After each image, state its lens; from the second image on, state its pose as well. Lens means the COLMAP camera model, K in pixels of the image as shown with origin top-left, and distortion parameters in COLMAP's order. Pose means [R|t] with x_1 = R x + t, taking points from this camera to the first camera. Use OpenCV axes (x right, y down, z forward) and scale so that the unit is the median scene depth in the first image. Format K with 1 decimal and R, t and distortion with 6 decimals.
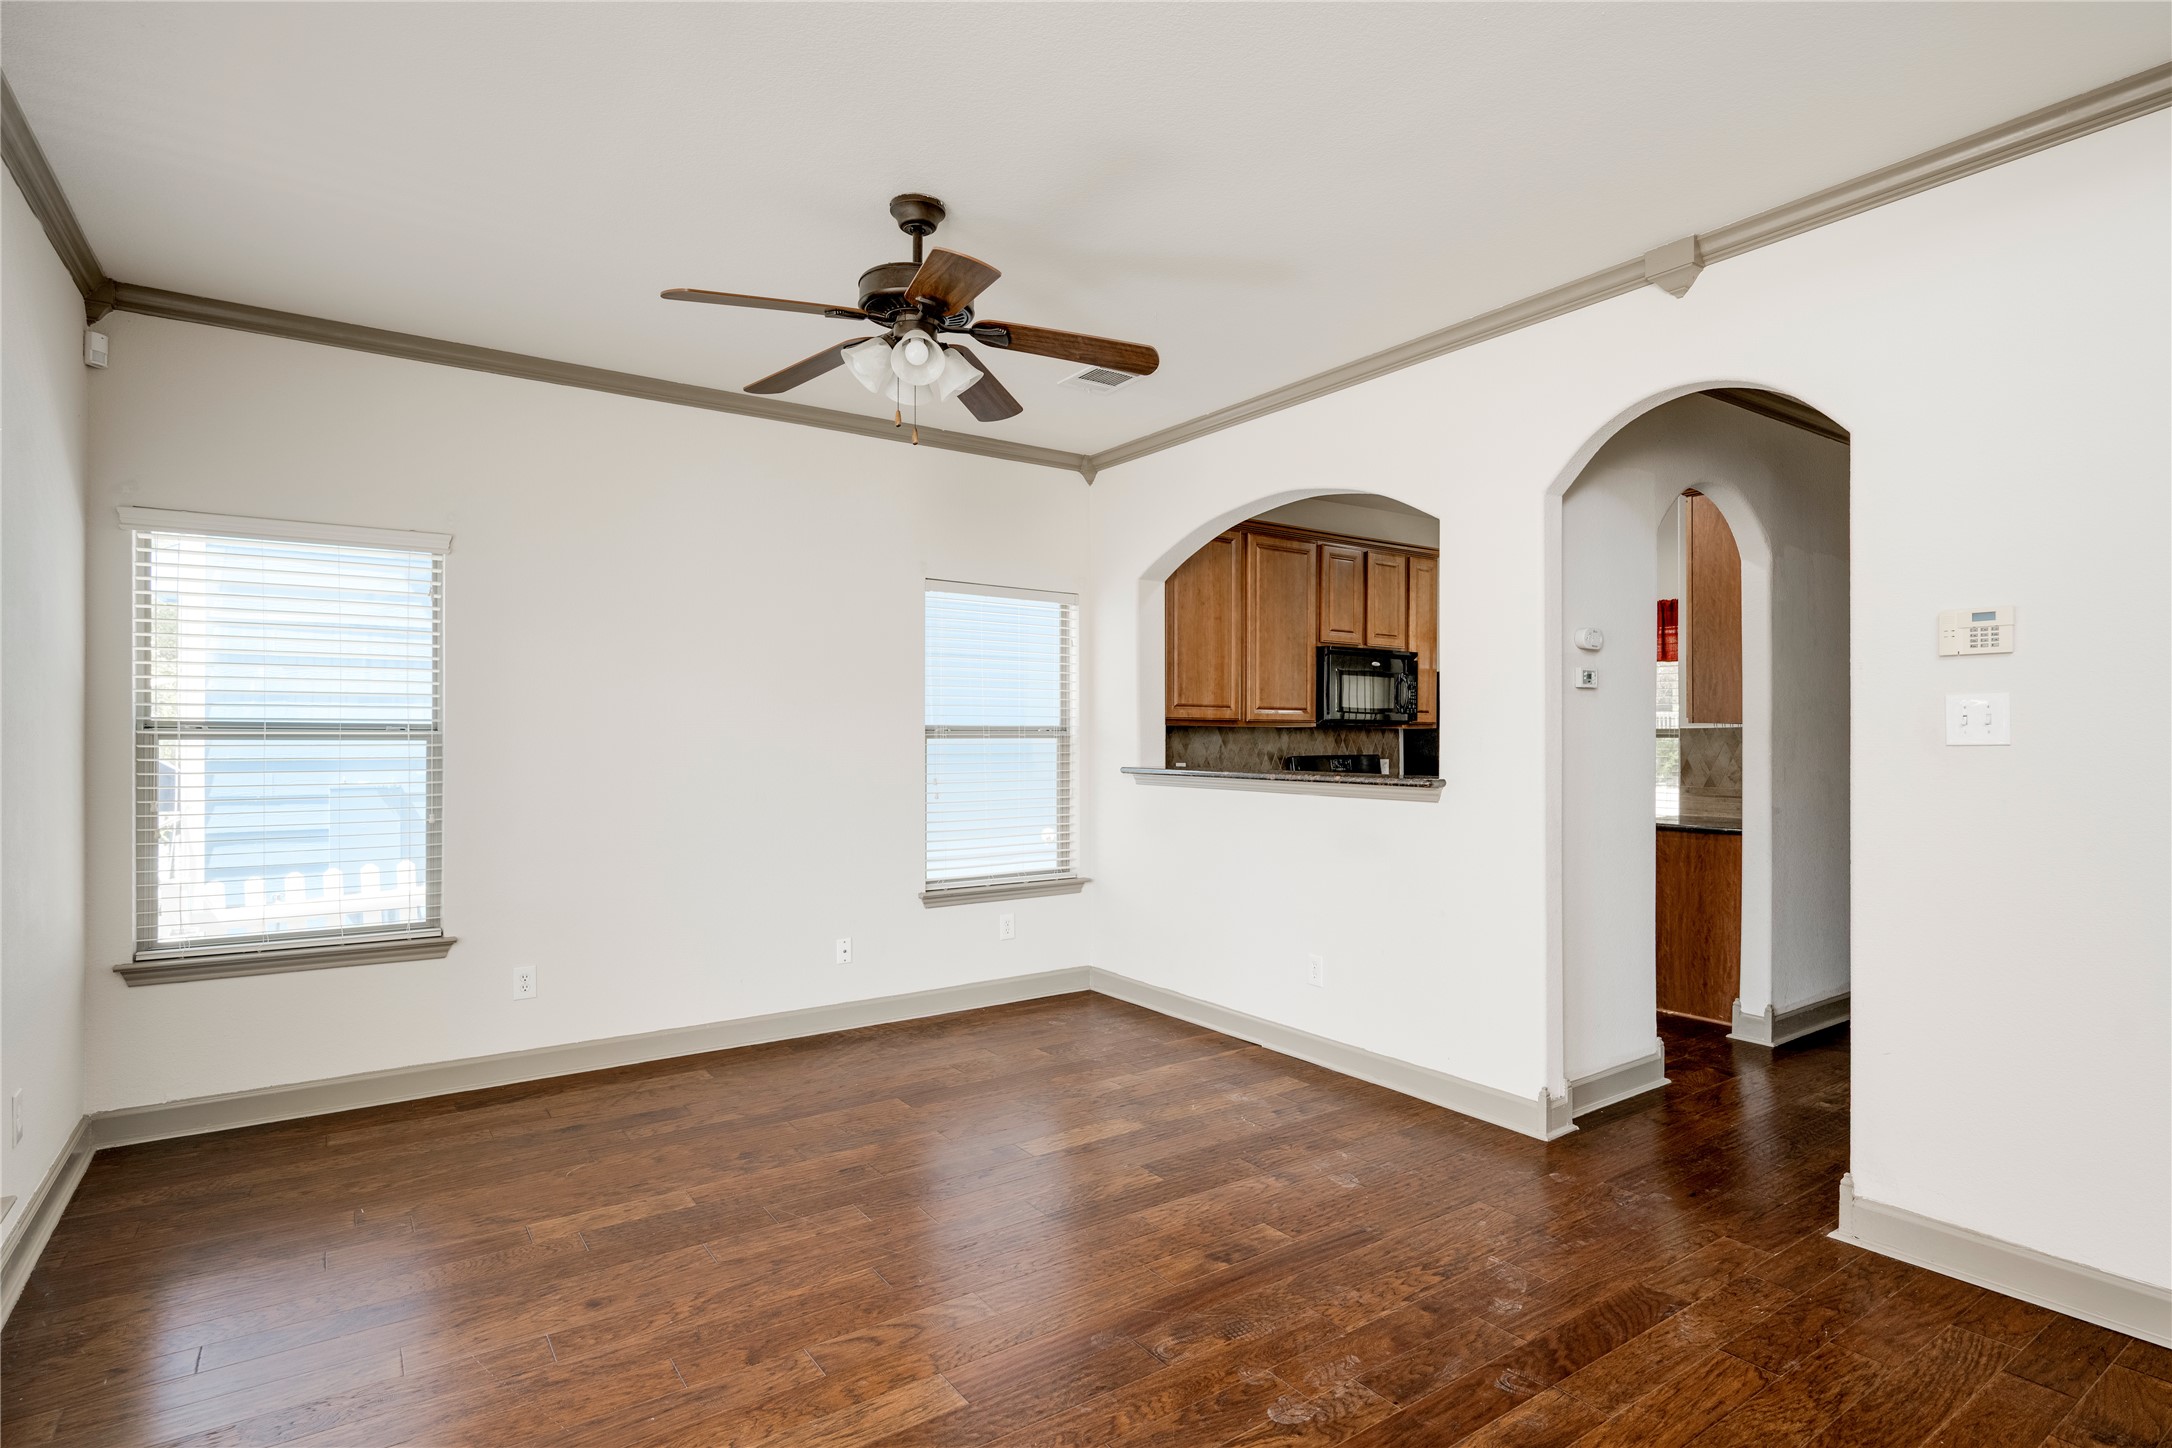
lens RADIAL K [[1101.7, 0, 1100.1], [0, 1101.7, 733.9], [0, 0, 1]] dist [-0.000992, -0.000196]
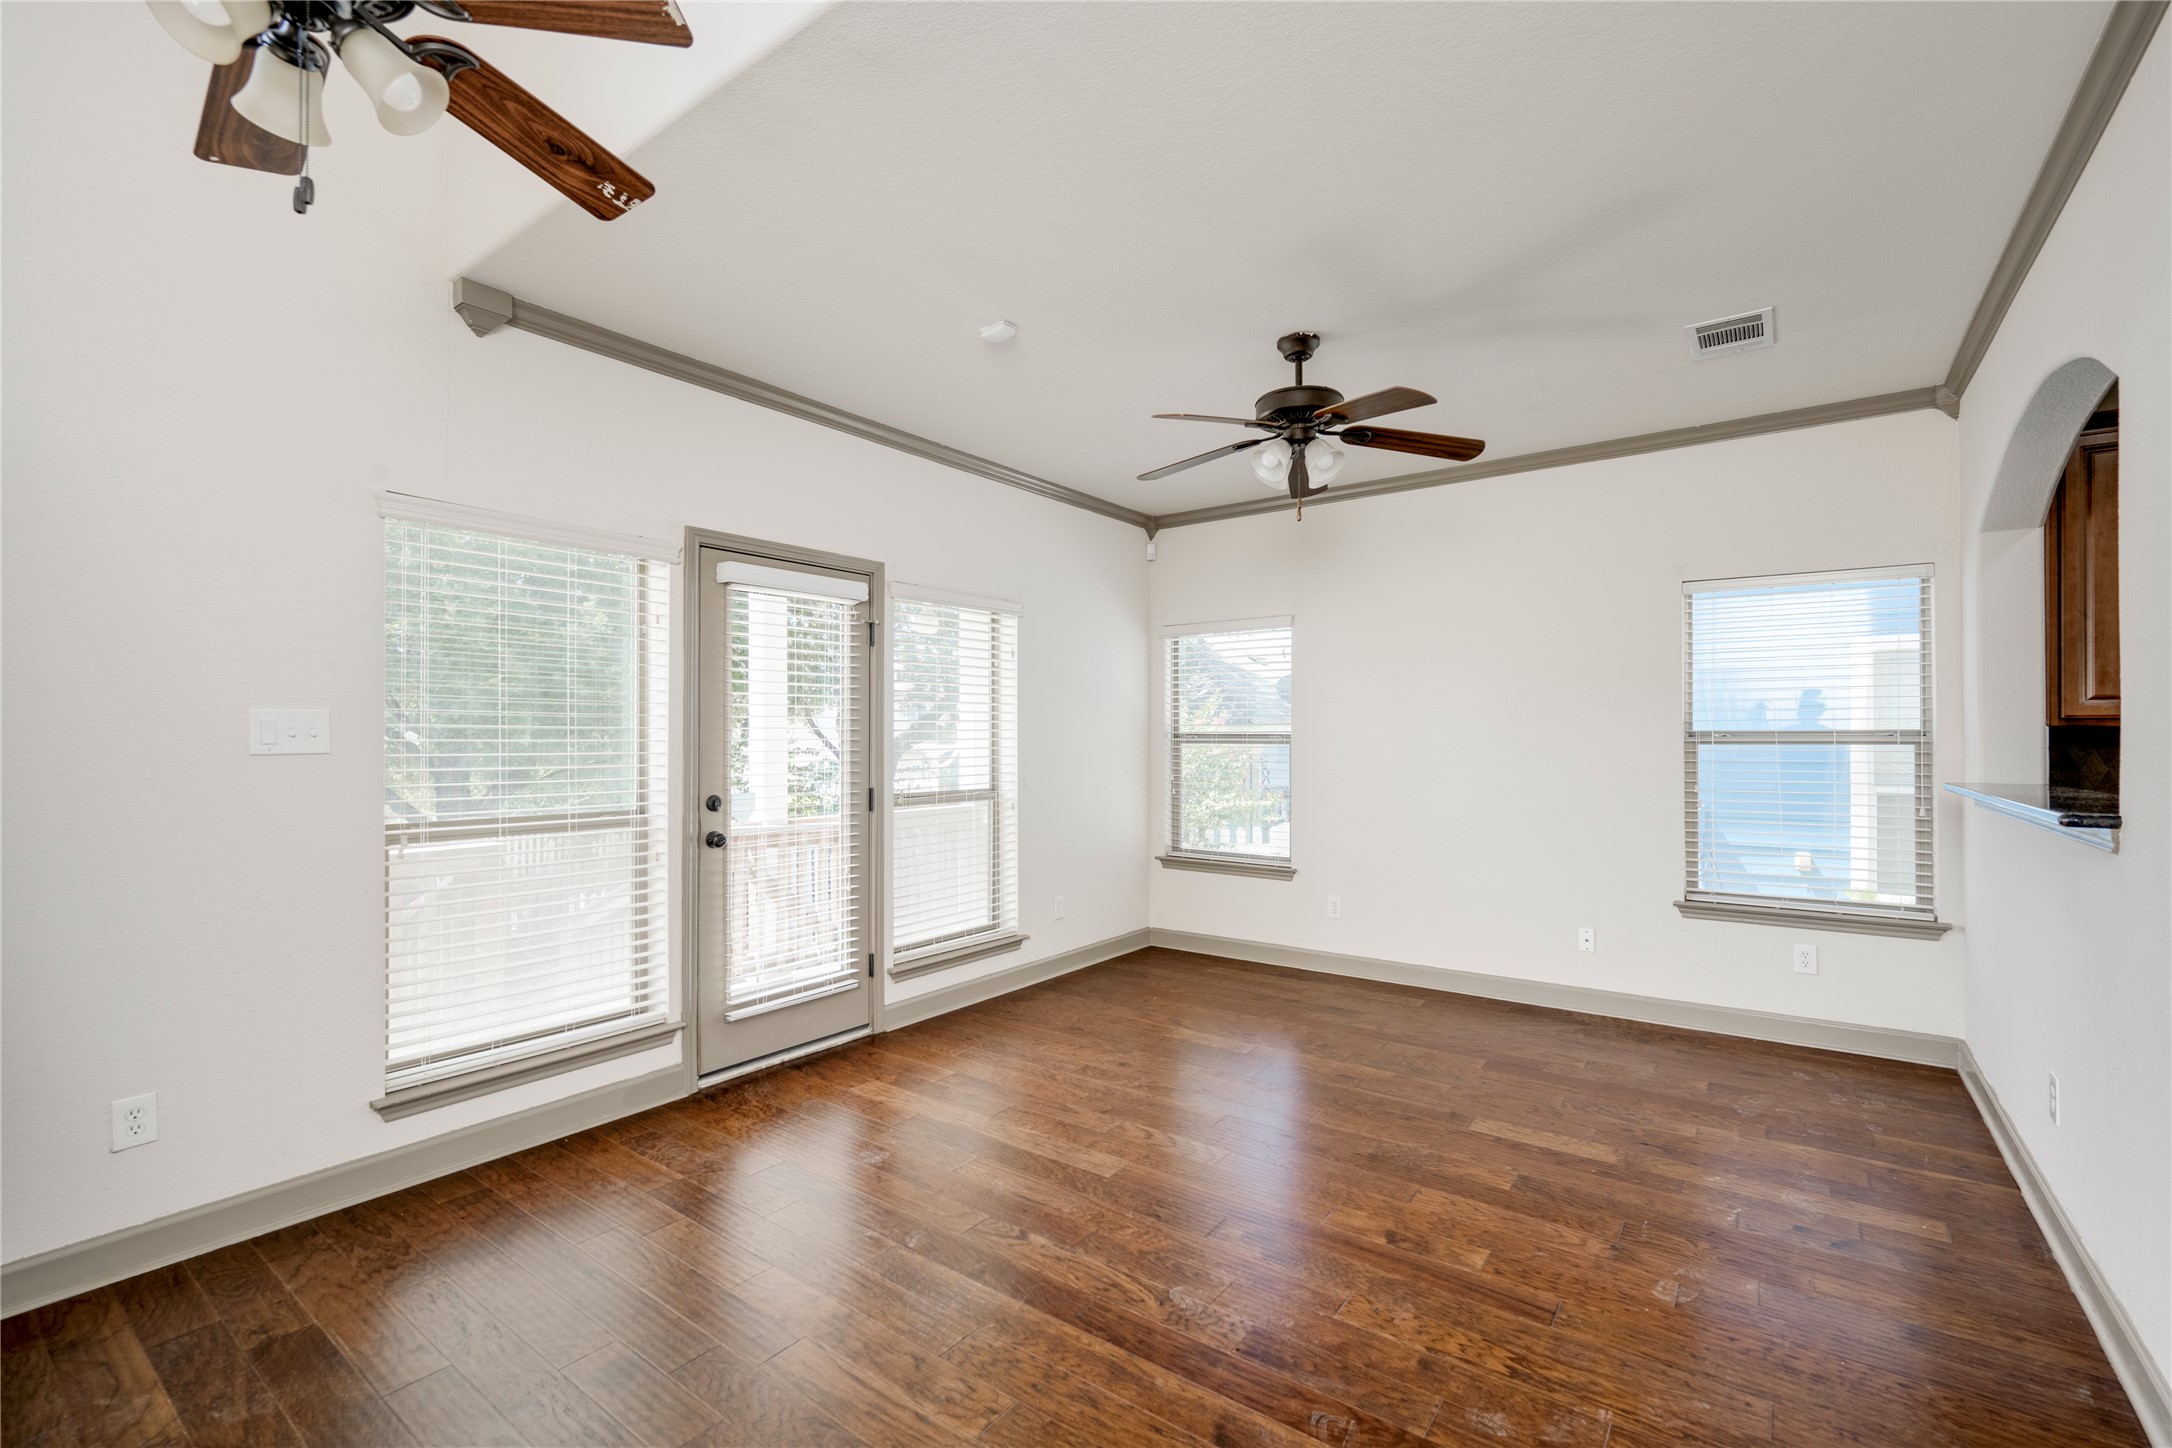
lens RADIAL K [[935.6, 0, 1096.5], [0, 935.6, 729.8], [0, 0, 1]] dist [0.000043, 0.000185]
pose [[0.316945, -0.011035, -0.948380, 0.689885], [0.001291, 0.999936, -0.011203, -0.000363], [0.948443, 0.002326, 0.316939, 0.351884]]
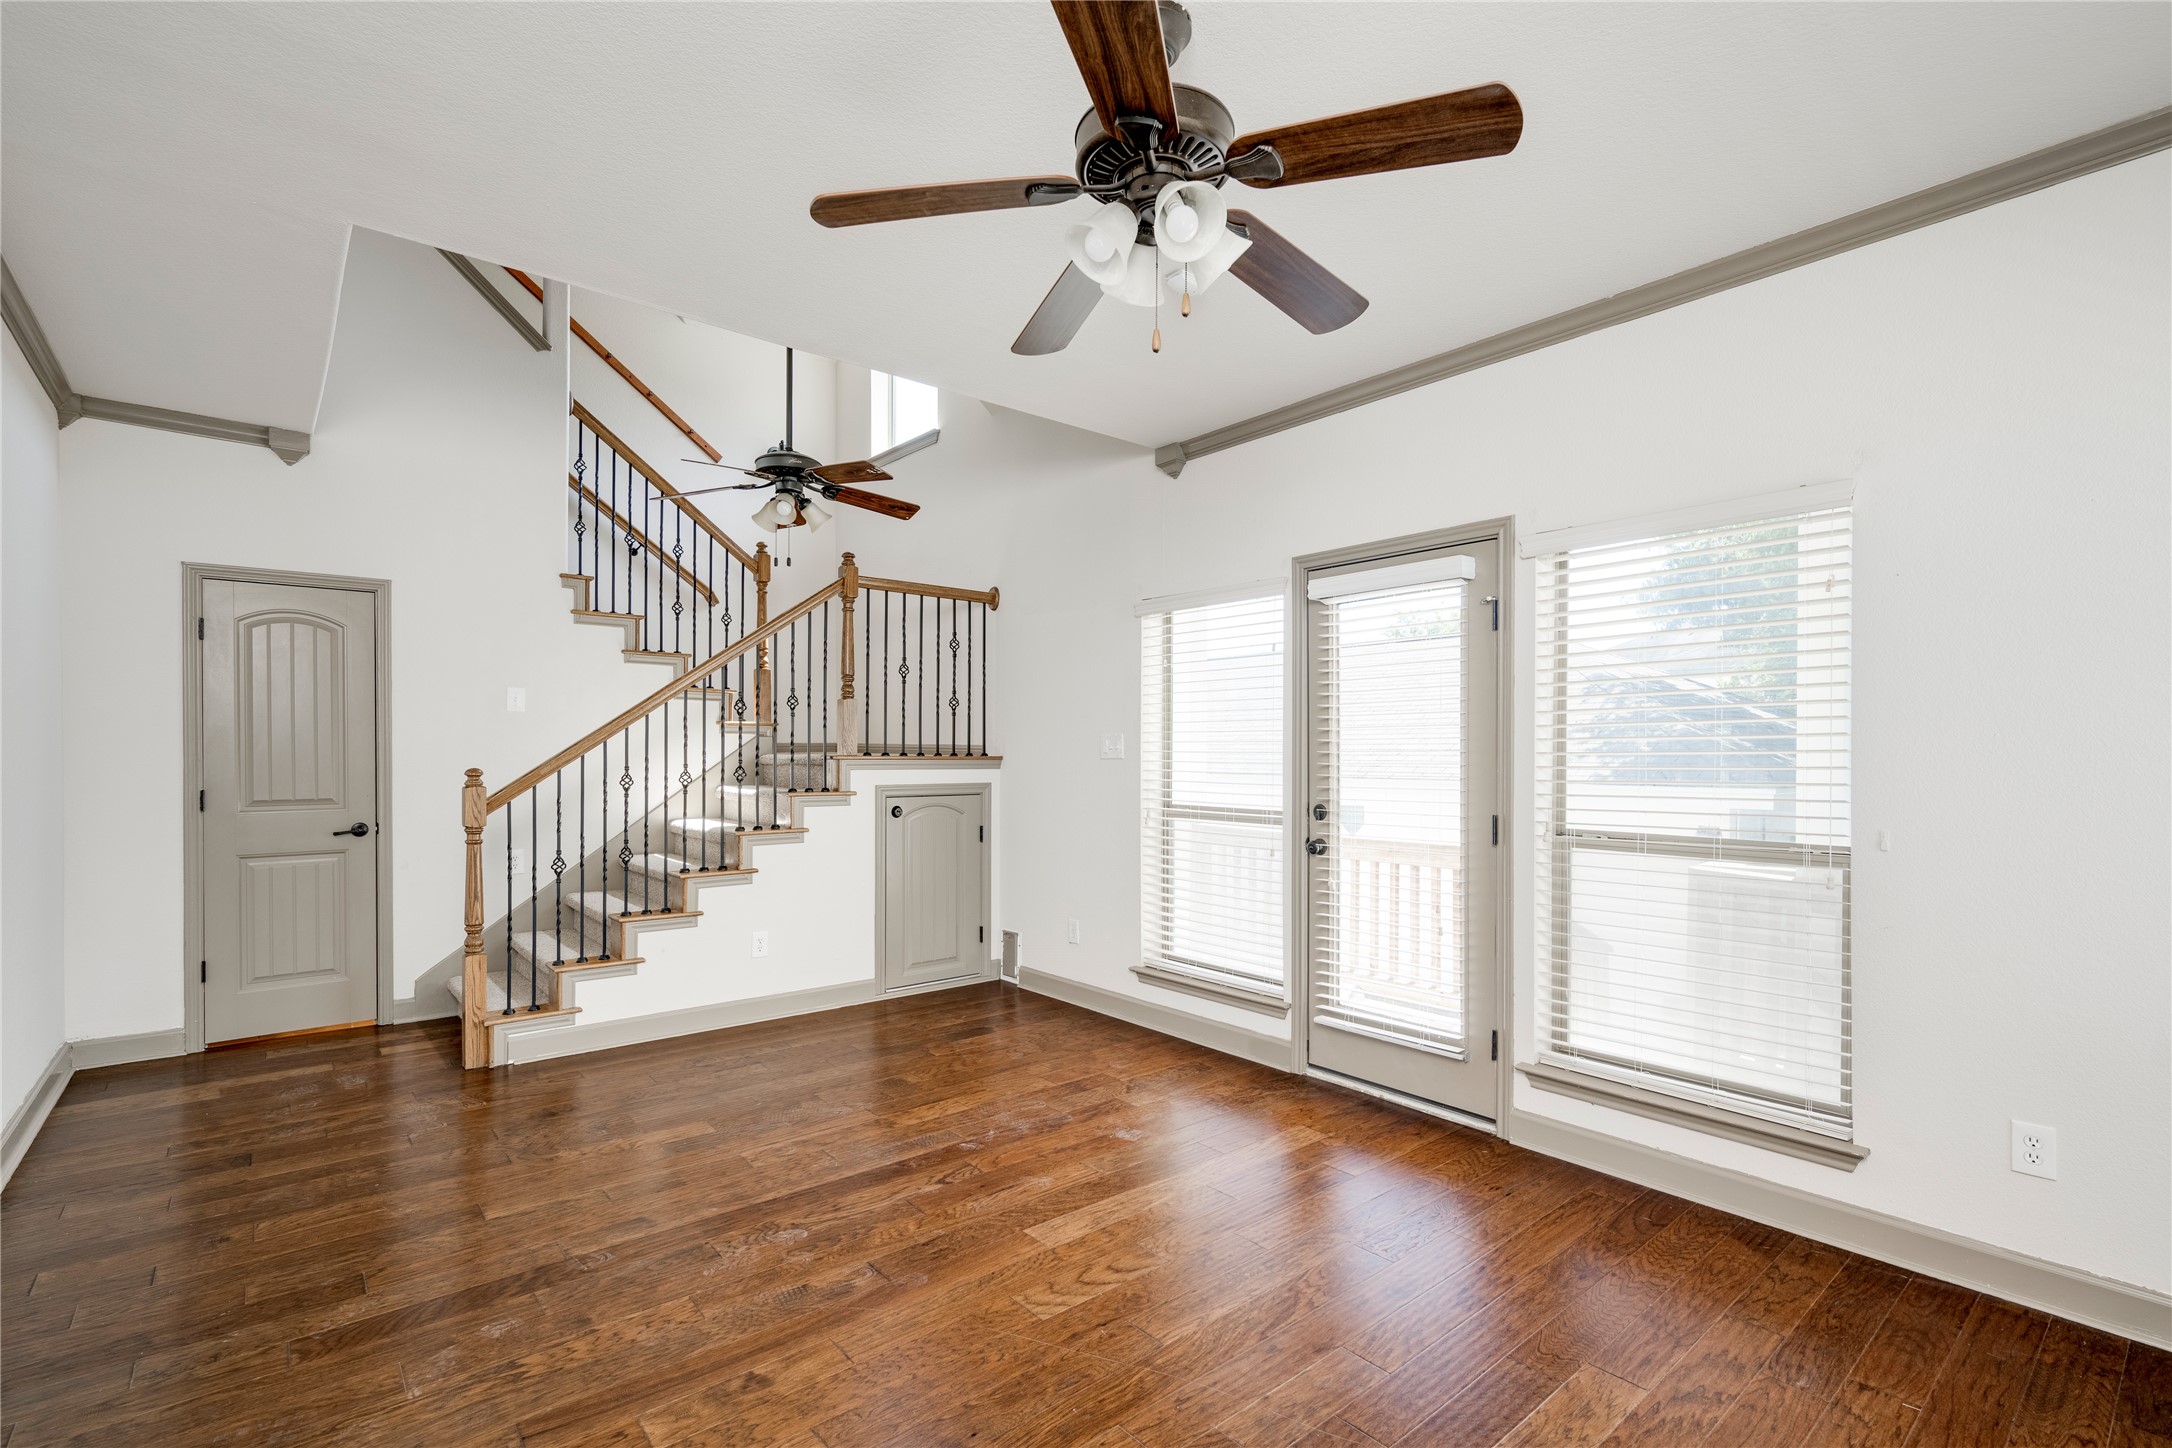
lens RADIAL K [[986.6, 0, 1092.4], [0, 986.6, 754.0], [0, 0, 1]] dist [-0.000852, 0.000110]
pose [[-0.996267, -0.005184, -0.086173, -0.059821], [-0.005442, 0.999981, 0.002763, -0.000034], [0.086157, 0.003221, -0.996276, 1.389794]]
